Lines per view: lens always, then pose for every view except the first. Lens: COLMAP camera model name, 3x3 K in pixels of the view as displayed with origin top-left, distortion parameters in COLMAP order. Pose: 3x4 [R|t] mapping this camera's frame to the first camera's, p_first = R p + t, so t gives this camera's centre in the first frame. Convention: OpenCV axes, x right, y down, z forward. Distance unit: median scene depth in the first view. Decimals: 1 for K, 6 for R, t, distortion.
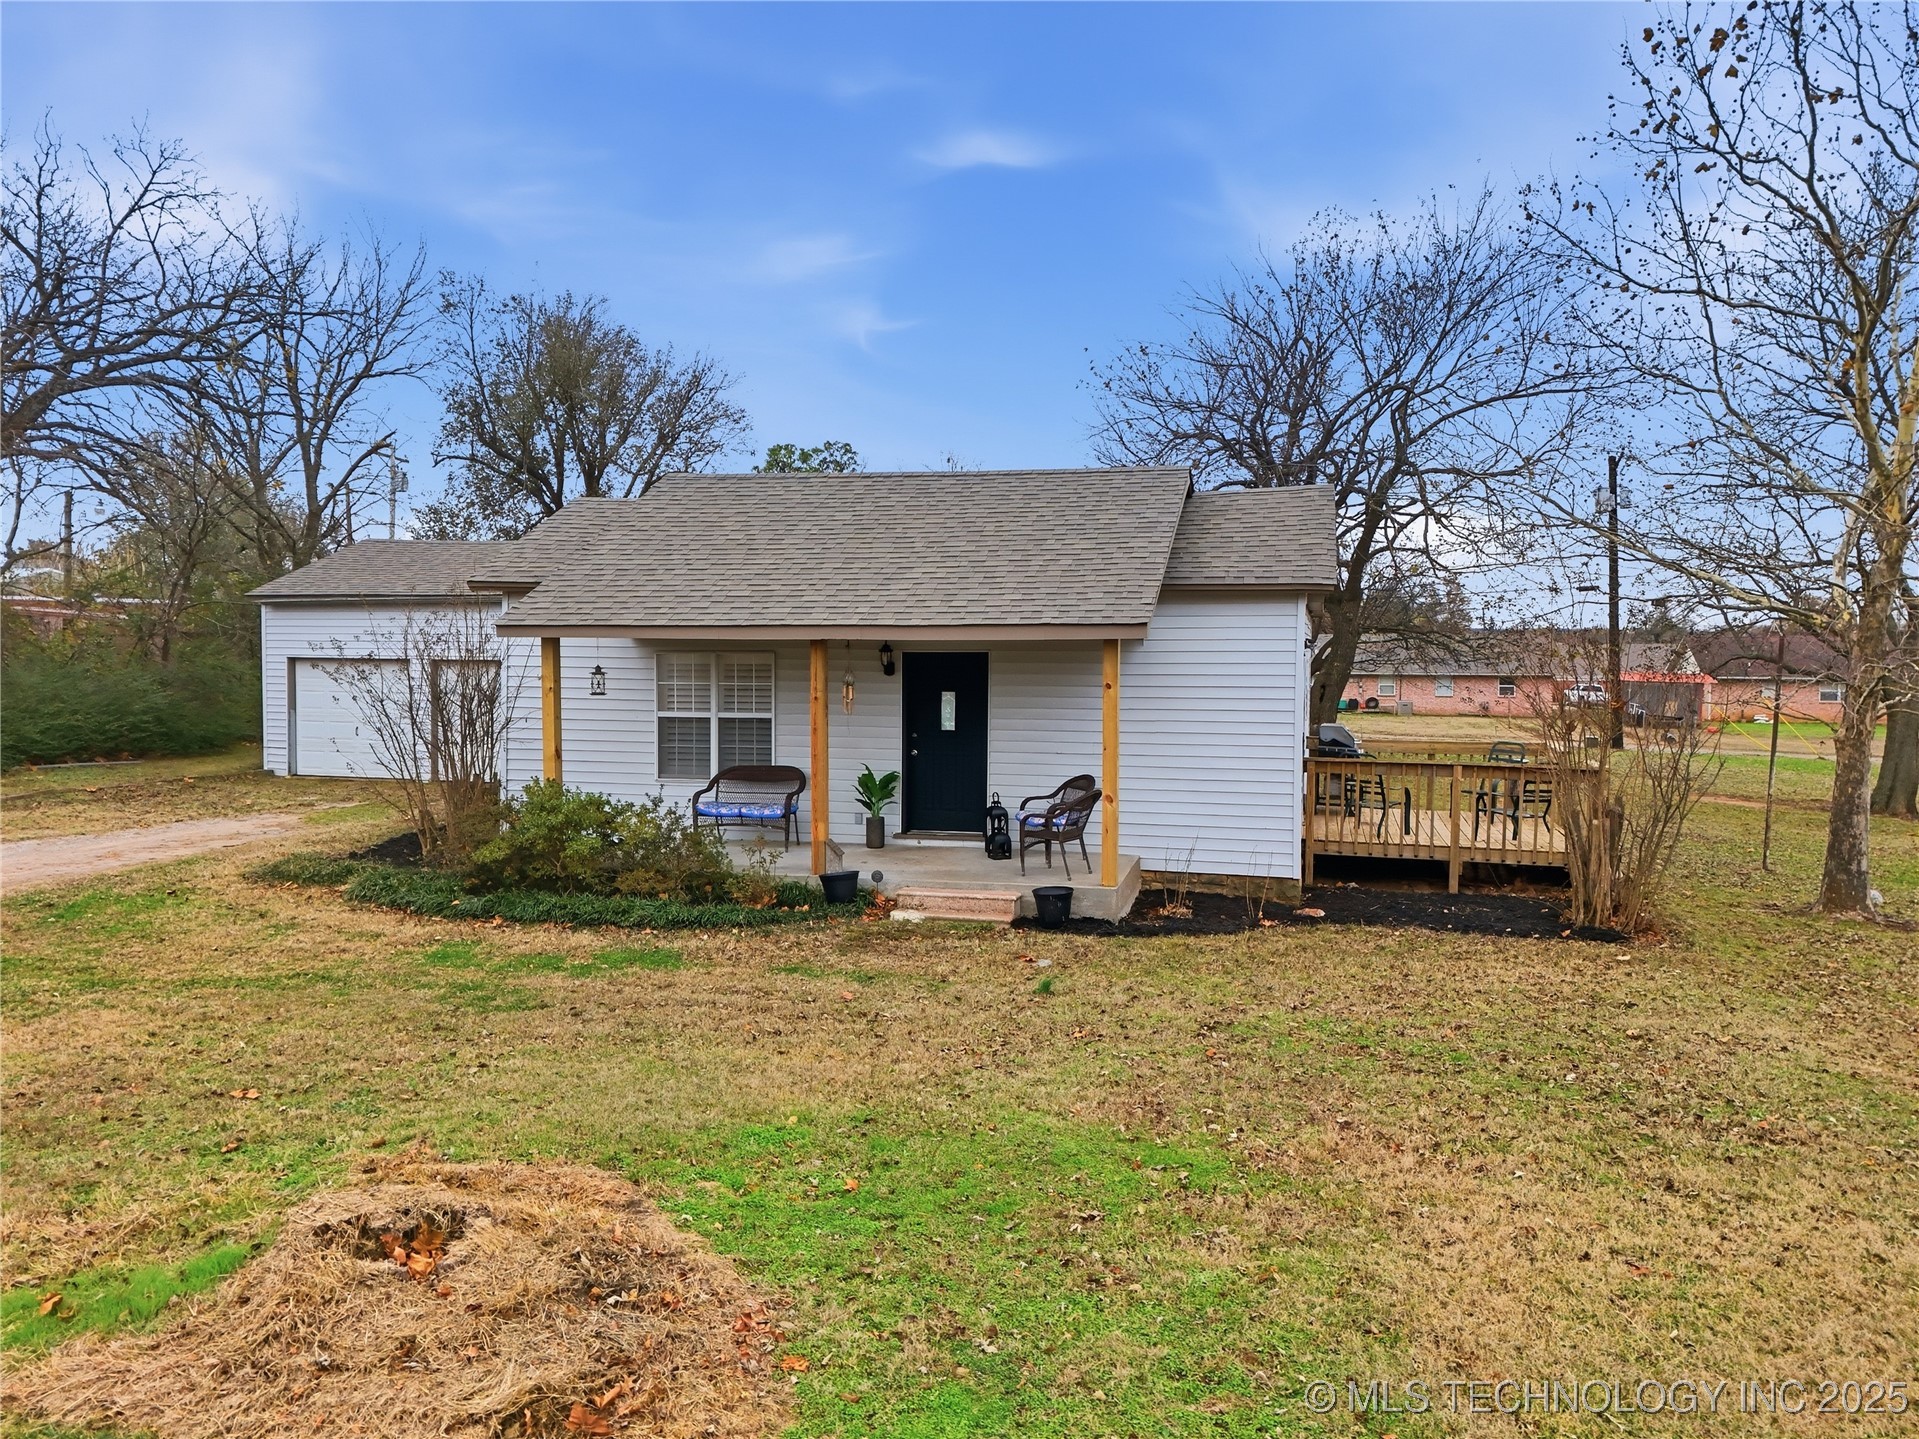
lens RADIAL K [[1412.3, 0, 948.7], [0, 1412.3, 708.4], [0, 0, 1]] dist [0.073963, -0.058997]
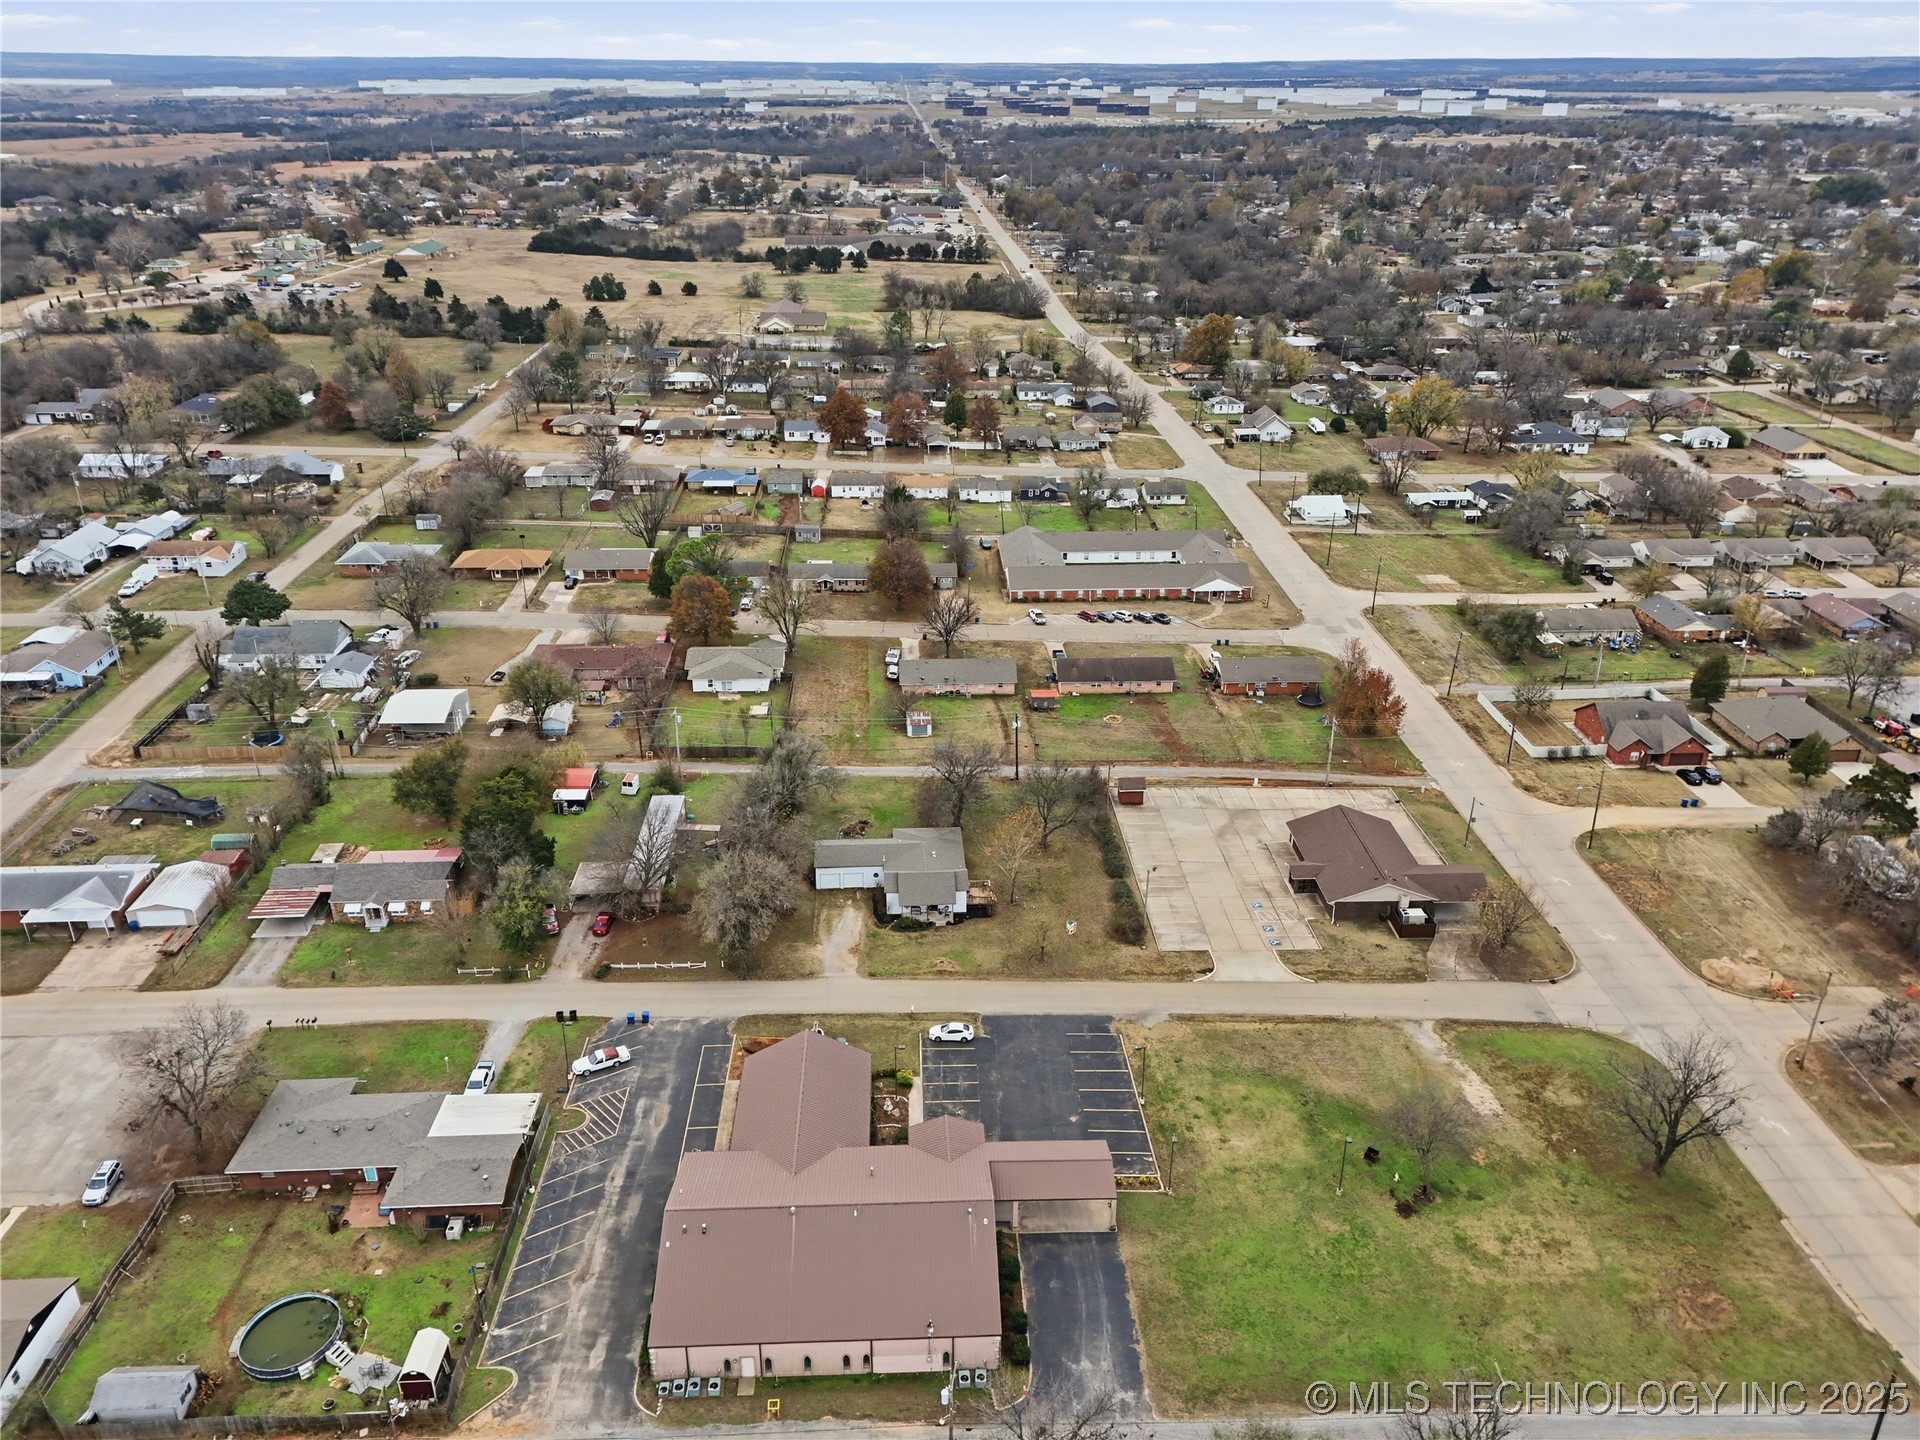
lens RADIAL K [[1416.2, 0, 960.0], [0, 1416.2, 720.0], [0, 0, 1]] dist [0.154260, -0.059586]
pose [[0.949664, -0.127397, 0.286195, -2.669175], [0.011018, 0.926594, 0.375903, -5.211510], [-0.313076, -0.353828, 0.881357, -7.898422]]
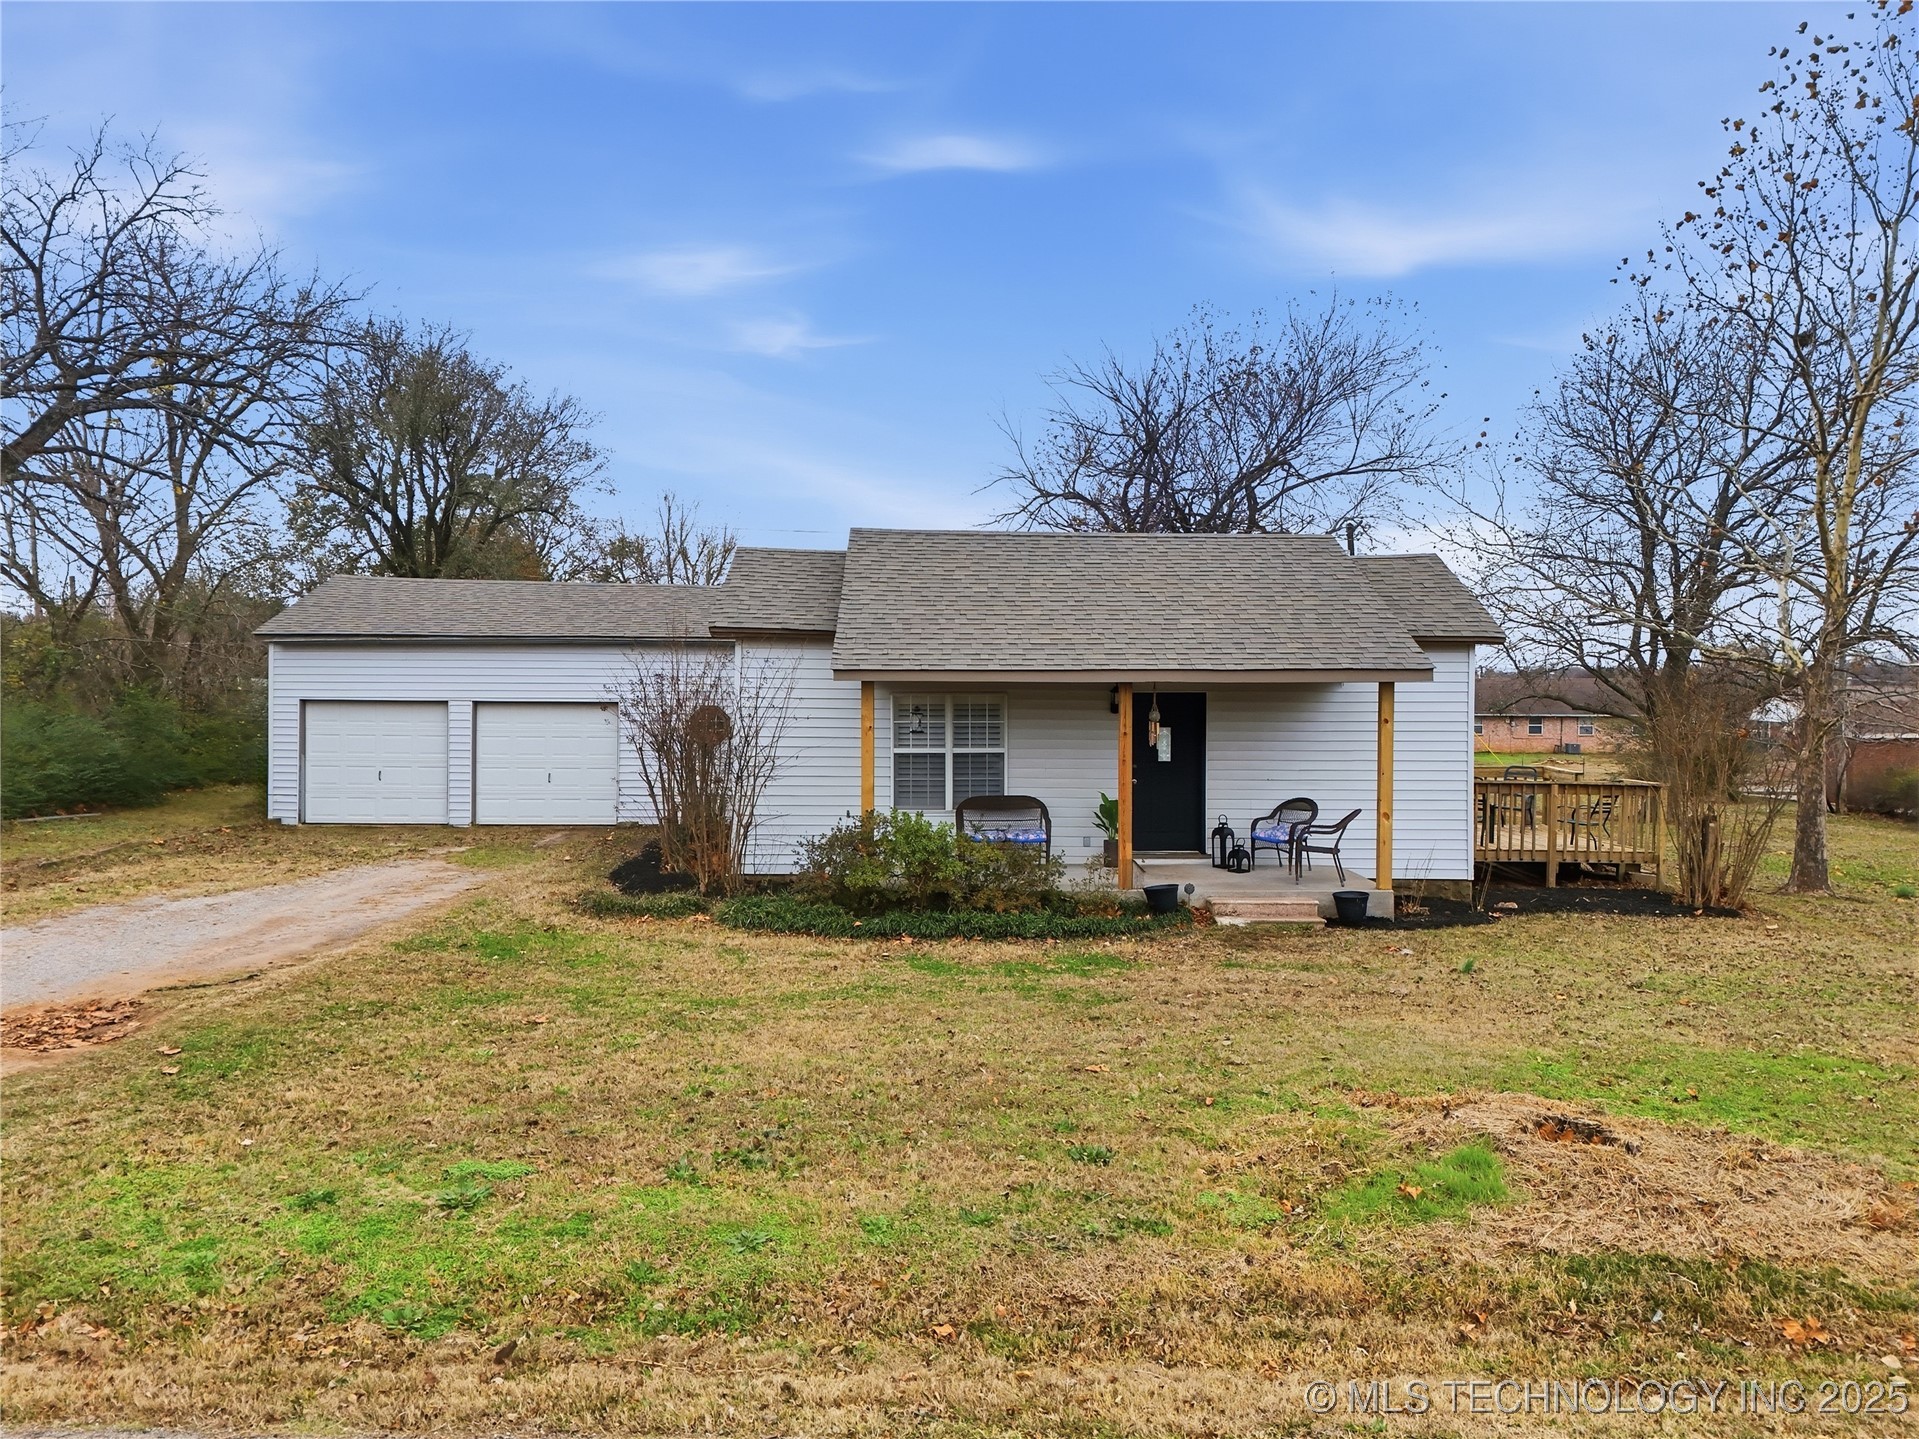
lens RADIAL K [[1412.3, 0, 948.7], [0, 1412.3, 708.4], [0, 0, 1]] dist [0.073963, -0.058997]
pose [[0.963001, -0.004056, 0.269469, -0.478131], [0.011684, 0.999575, -0.026711, 0.001256], [-0.269246, 0.028872, 0.962639, -0.050866]]
